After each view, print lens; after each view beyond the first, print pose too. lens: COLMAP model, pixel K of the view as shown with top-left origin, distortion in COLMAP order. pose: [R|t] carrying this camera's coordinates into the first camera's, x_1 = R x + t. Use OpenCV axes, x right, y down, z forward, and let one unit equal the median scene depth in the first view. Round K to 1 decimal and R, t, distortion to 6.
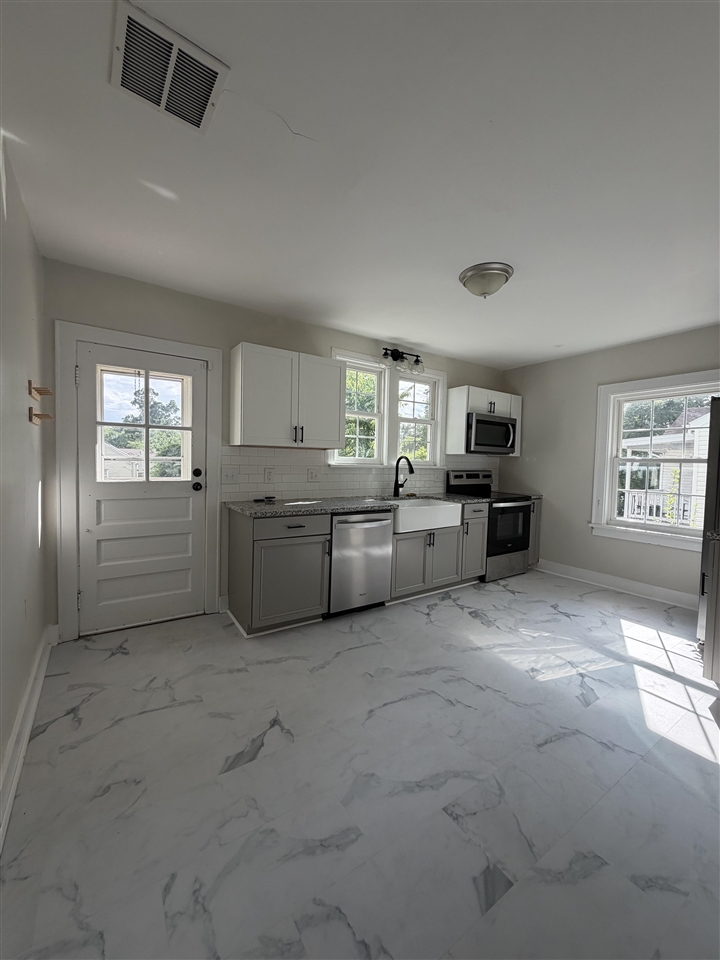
lens RADIAL K [[381.8, 0, 357.7], [0, 381.8, 476.6], [0, 0, 1]] dist [-0.004095, -0.000518]
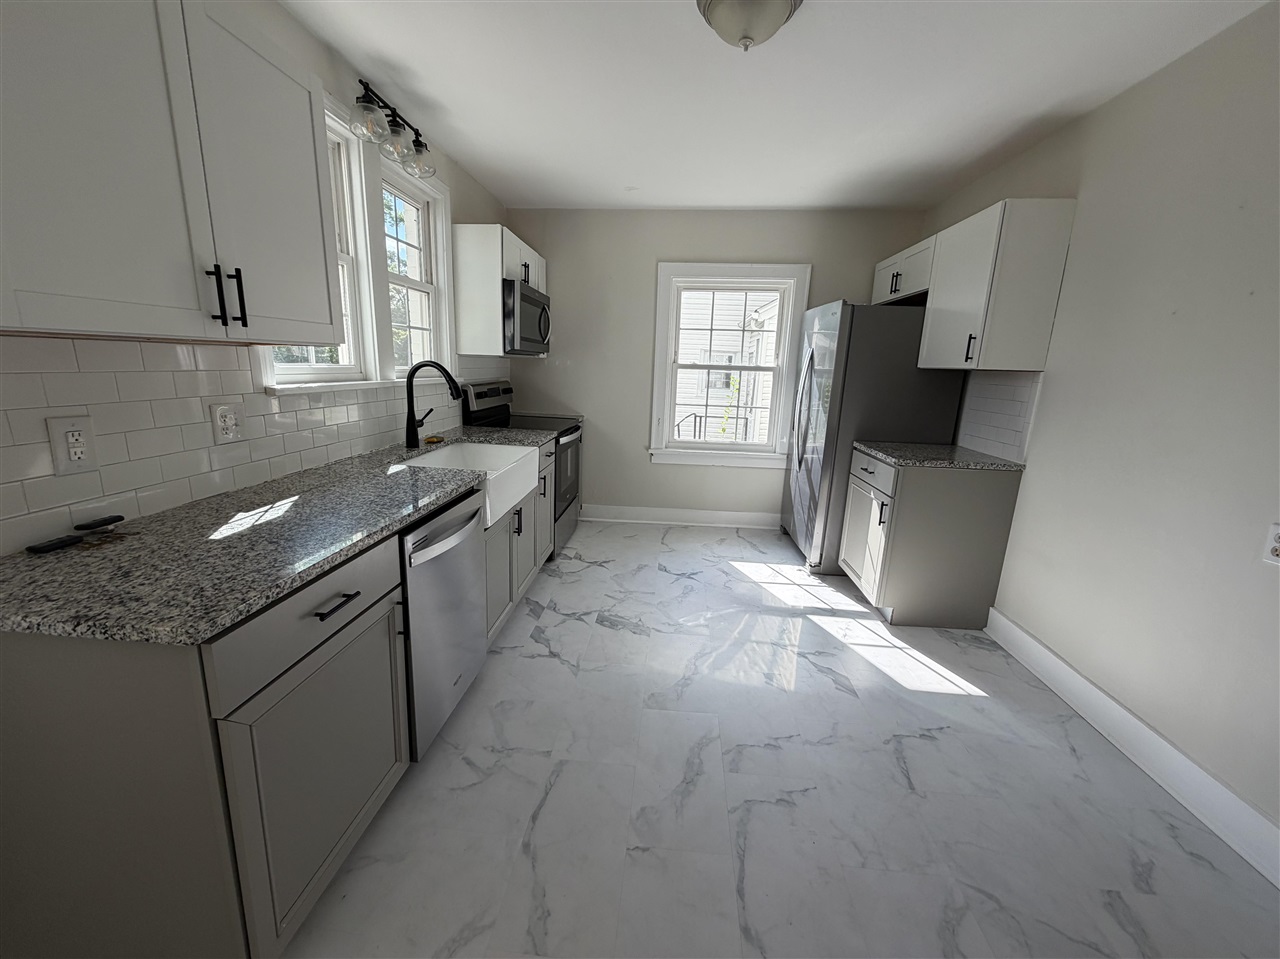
lens RADIAL K [[509.0, 0, 637.6], [0, 509.0, 482.0], [0, 0, 1]] dist [-0.004095, -0.000518]
pose [[0.624937, -0.179916, 0.759660, -0.241943], [0.016434, 0.975898, 0.217609, -0.044768], [-0.780502, -0.123508, 0.612832, 0.437846]]
